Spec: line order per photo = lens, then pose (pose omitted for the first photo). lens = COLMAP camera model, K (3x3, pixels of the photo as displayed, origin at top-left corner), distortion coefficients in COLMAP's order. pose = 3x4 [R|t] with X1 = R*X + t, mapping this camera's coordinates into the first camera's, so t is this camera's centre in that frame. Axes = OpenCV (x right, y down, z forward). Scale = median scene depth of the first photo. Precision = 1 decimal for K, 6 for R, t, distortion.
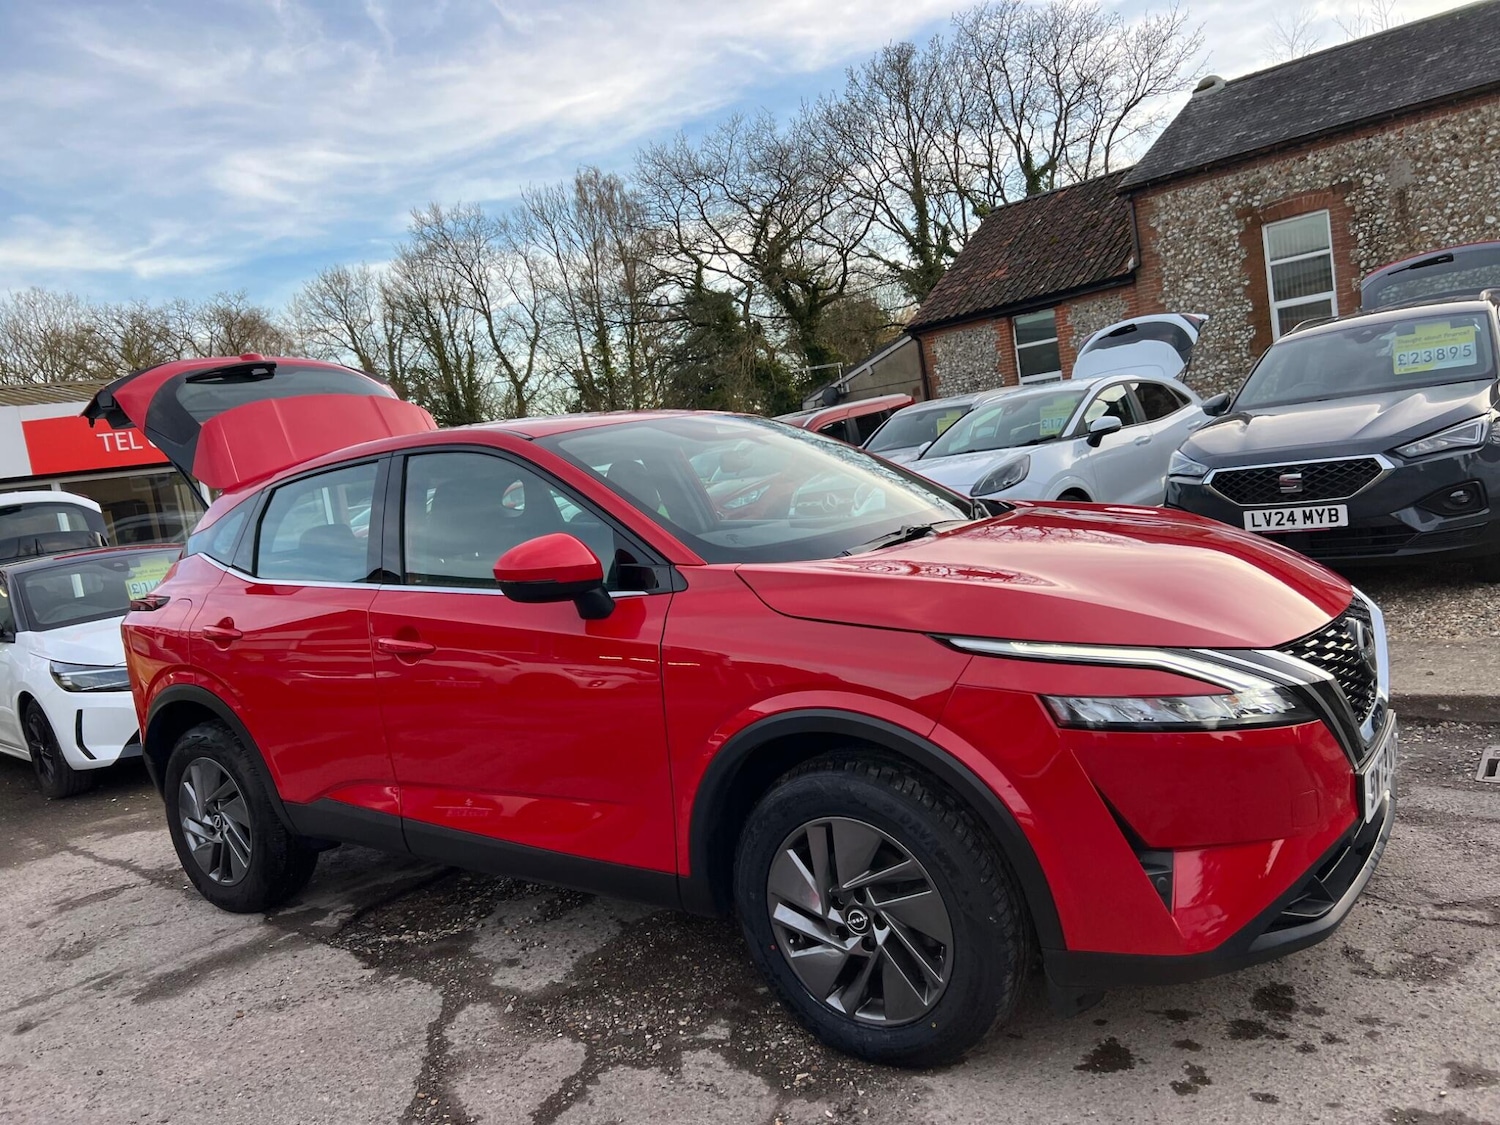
lens RADIAL K [[1127.6, 0, 748.9], [0, 1127.6, 569.1], [0, 0, 1]] dist [0.050204, -0.055248]
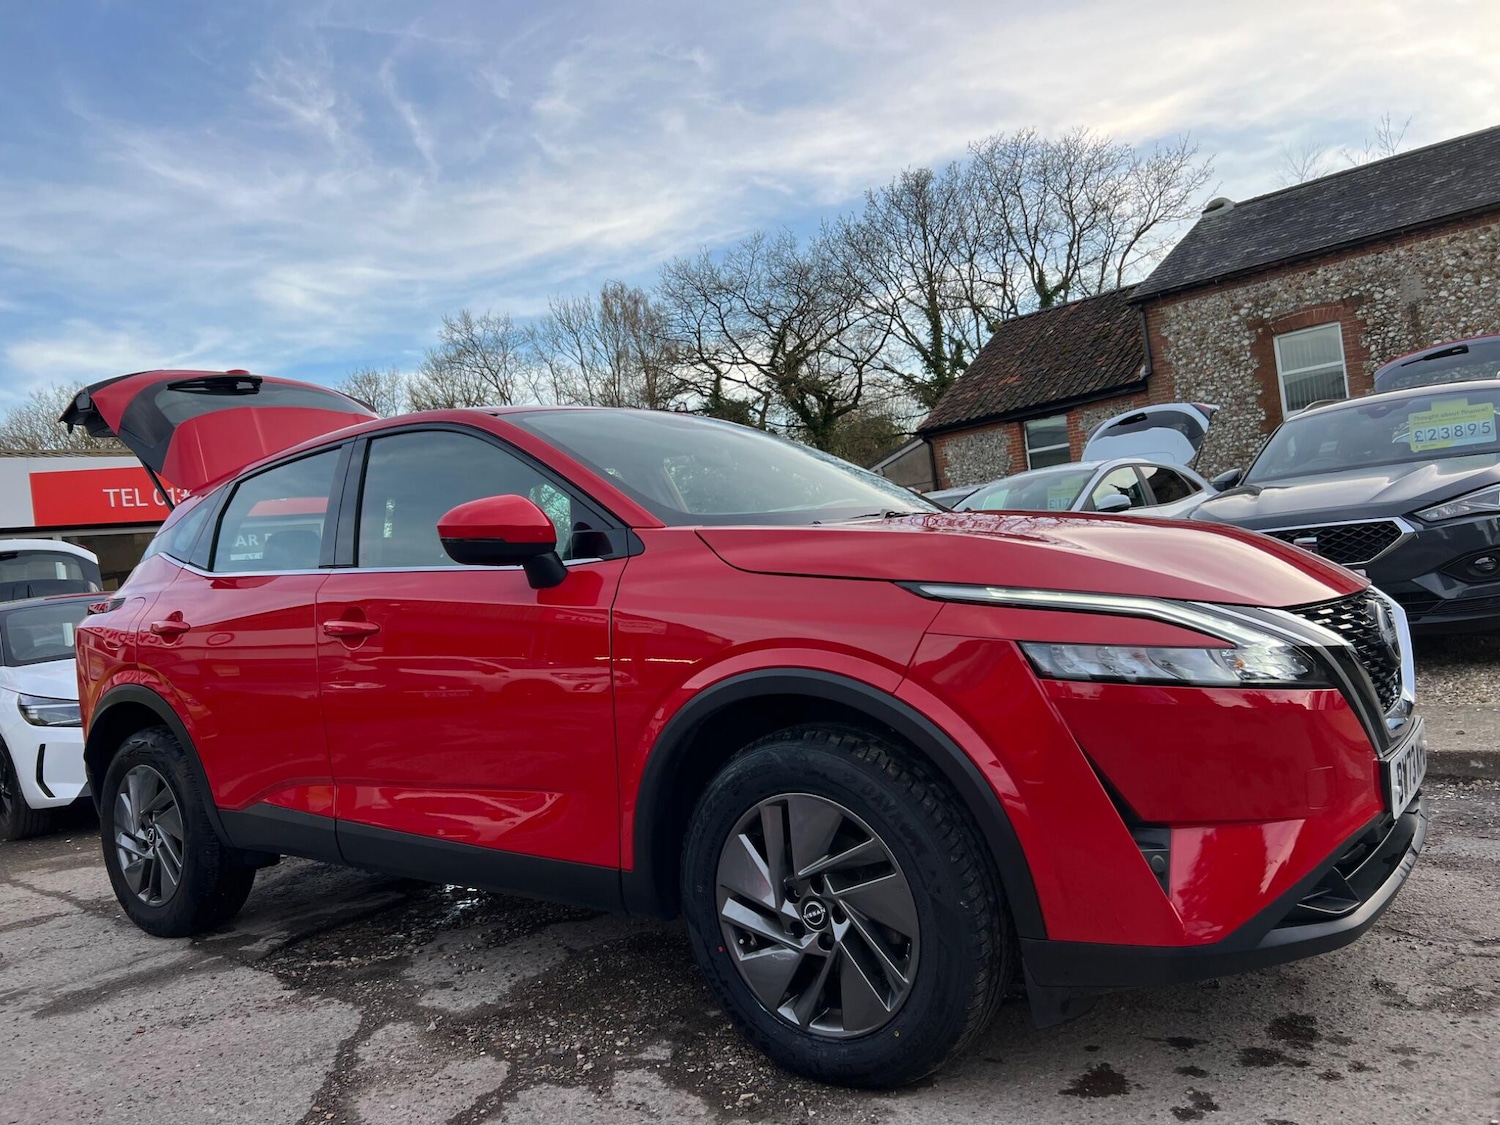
lens RADIAL K [[1126.8, 0, 735.9], [0, 1126.8, 554.7], [0, 0, 1]] dist [0.056011, -0.064225]
pose [[0.999226, 0.030793, -0.024496, 0.011038], [-0.033324, 0.993295, -0.110703, 0.030613], [0.020923, 0.111433, 0.993552, 0.020555]]
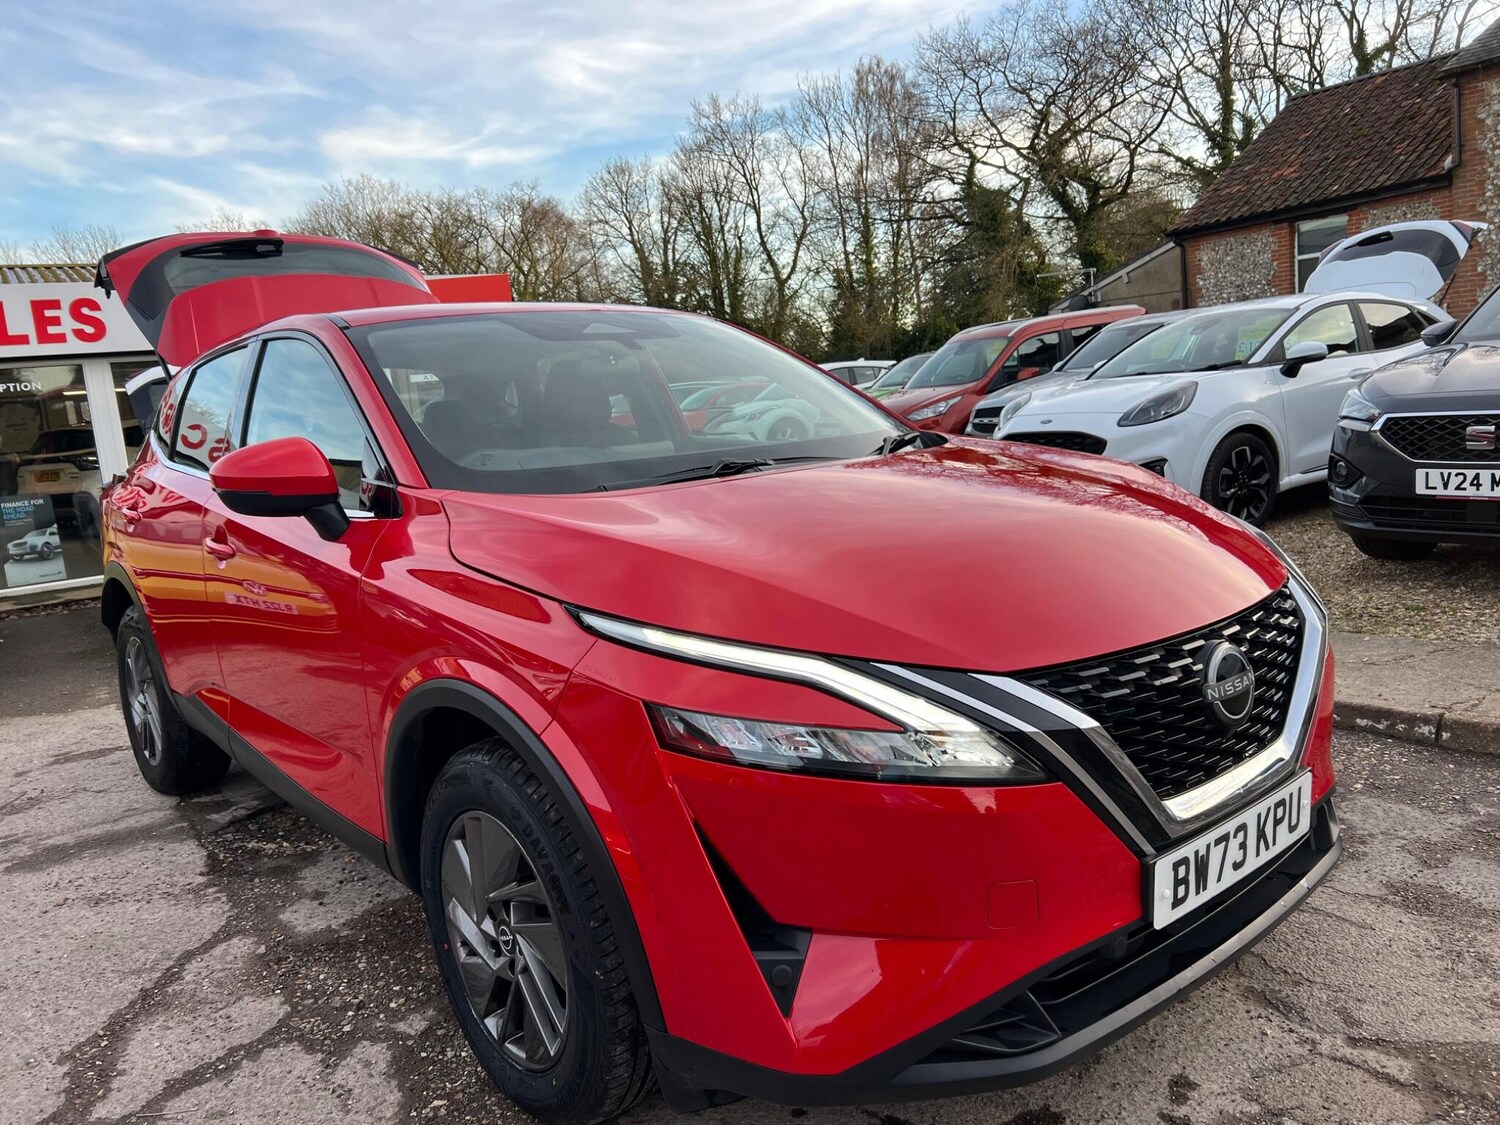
lens RADIAL K [[1130.4, 0, 739.1], [0, 1130.4, 561.6], [0, 0, 1]] dist [0.053373, -0.061659]
pose [[0.968083, 0.096132, -0.231461, 0.098691], [-0.078152, 0.993255, 0.085655, -0.010367], [0.238134, -0.064832, 0.969066, 0.060141]]
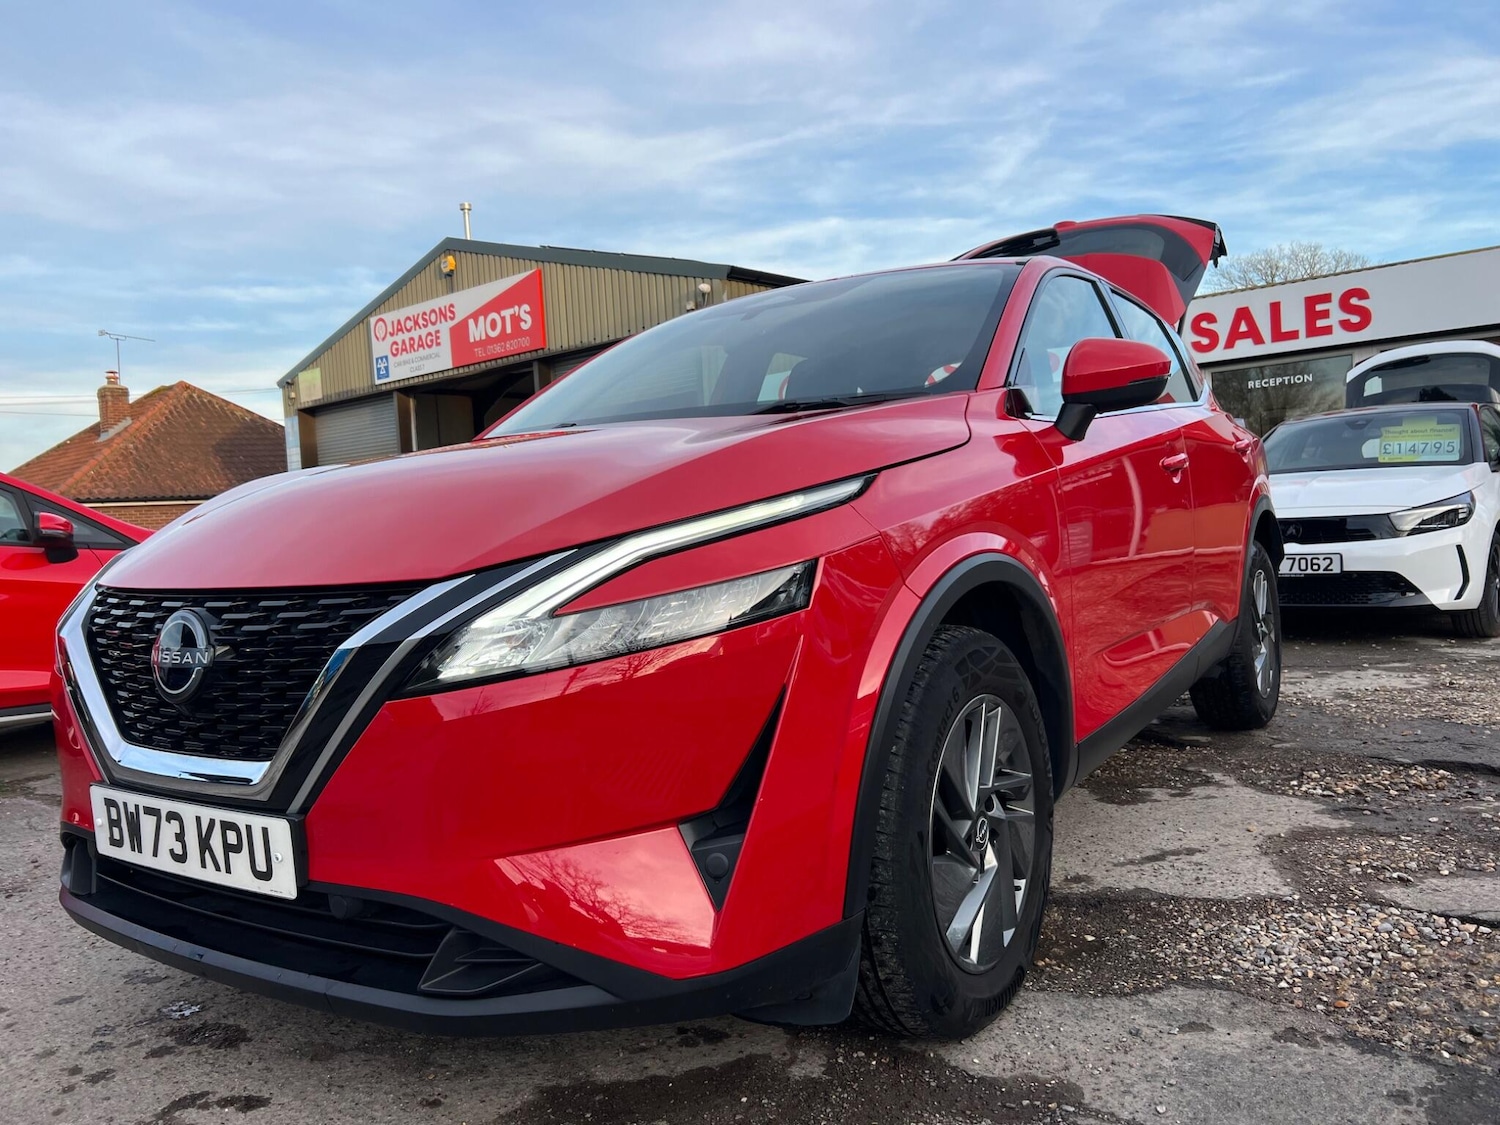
lens RADIAL K [[1128.8, 0, 736.9], [0, 1128.8, 569.1], [0, 0, 1]] dist [0.050594, -0.057386]
pose [[0.044240, 0.190234, -0.980741, 0.287796], [-0.049241, 0.980925, 0.188049, -0.027853], [0.997807, 0.039973, 0.052763, 0.312594]]
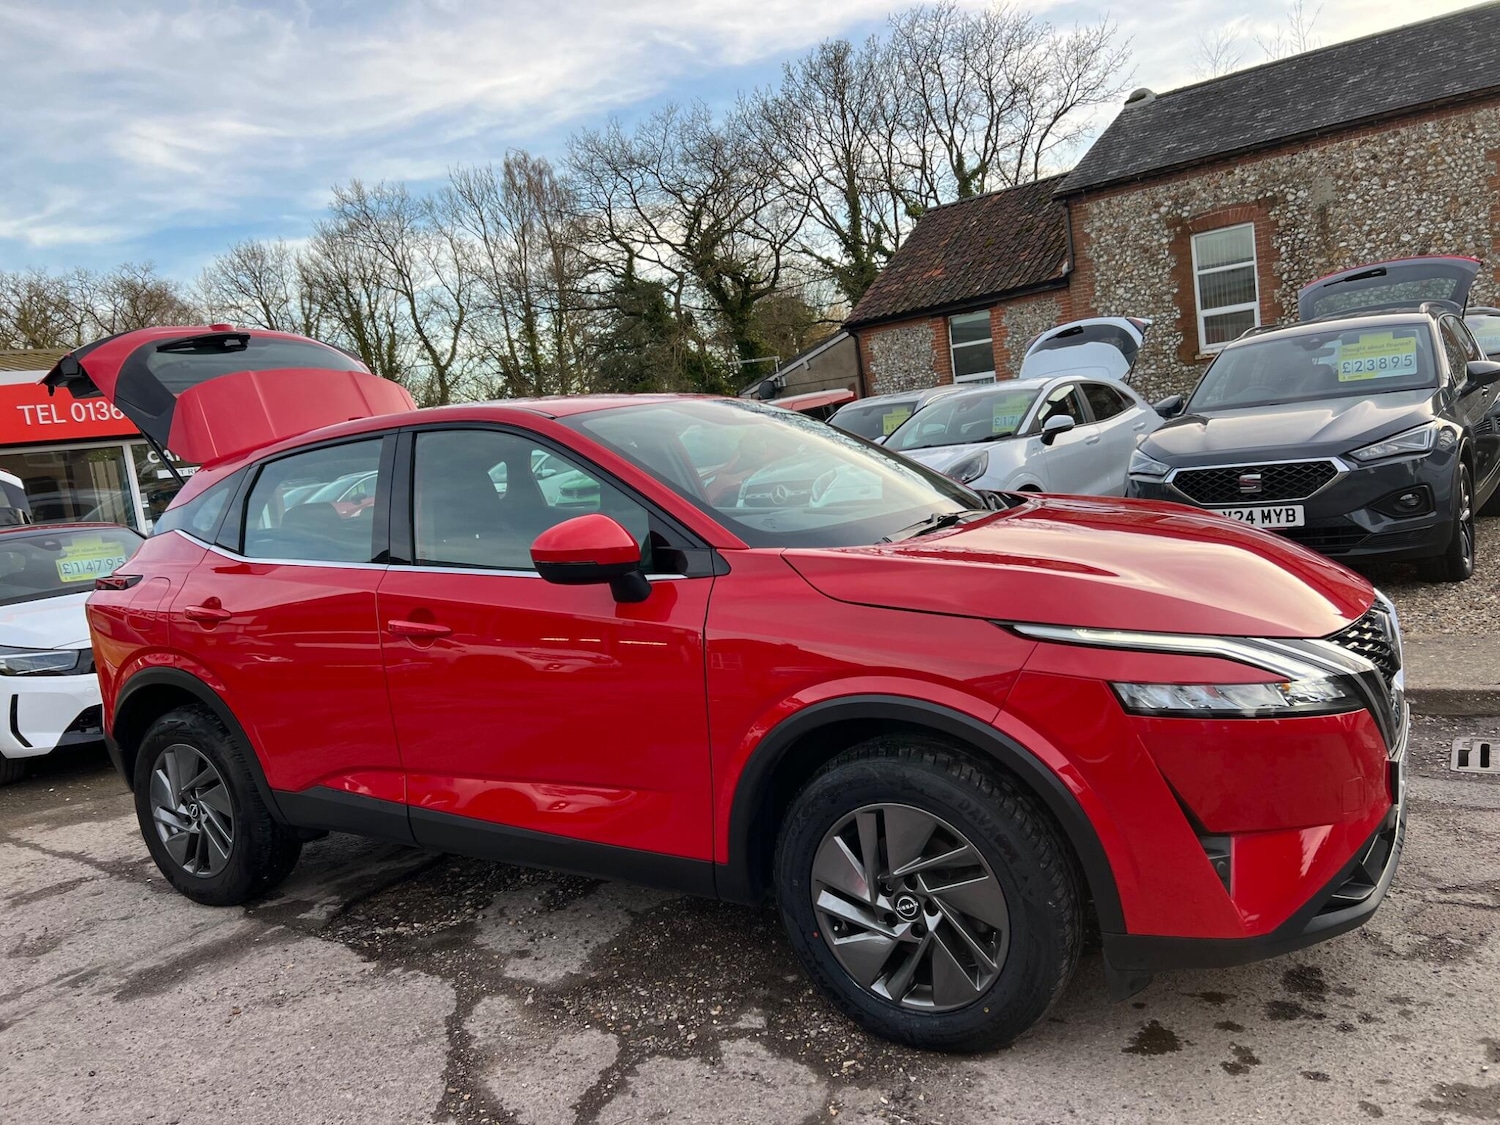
lens RADIAL K [[1128.6, 0, 756.4], [0, 1128.6, 563.7], [0, 0, 1]] dist [0.047956, -0.051912]
pose [[0.996962, 0.016235, 0.076185, -0.027410], [-0.016334, 0.999866, 0.000670, 0.002180], [-0.076164, -0.001912, 0.997093, 0.003404]]
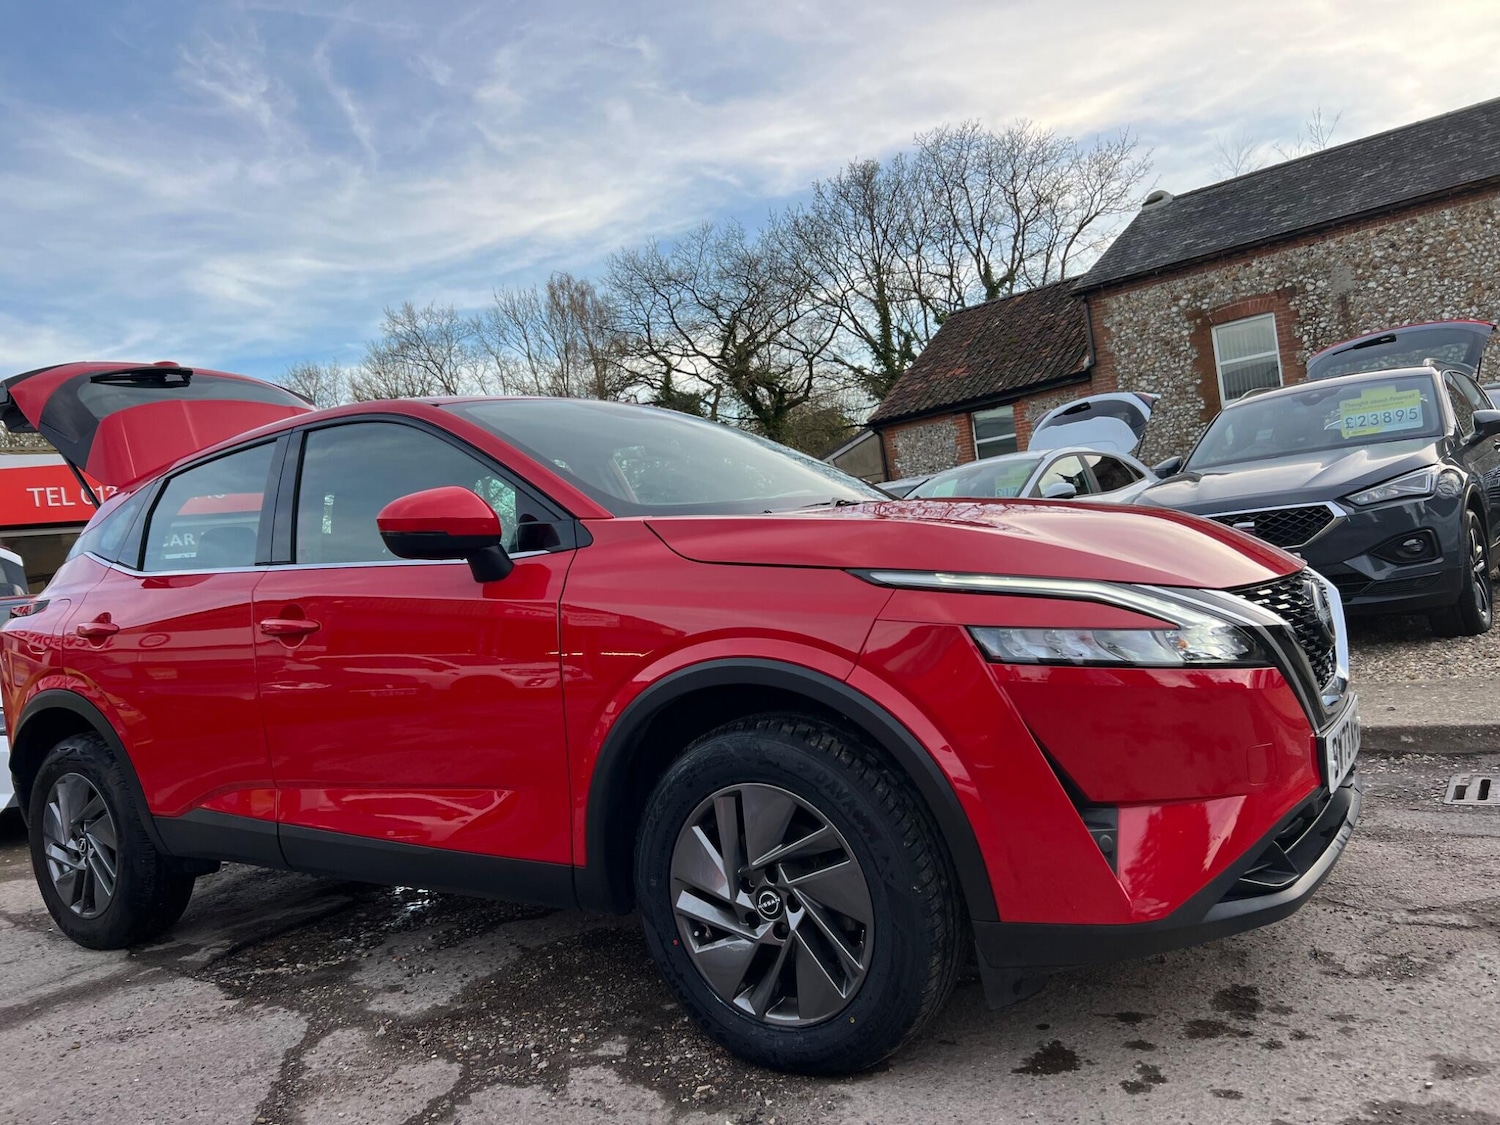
lens RADIAL K [[1127.1, 0, 756.3], [0, 1127.1, 564.5], [0, 0, 1]] dist [0.053551, -0.058039]
pose [[0.999244, 0.016486, 0.035215, 0.011719], [-0.012992, 0.995177, -0.097228, 0.030997], [-0.036648, 0.096697, 0.994639, 0.022732]]
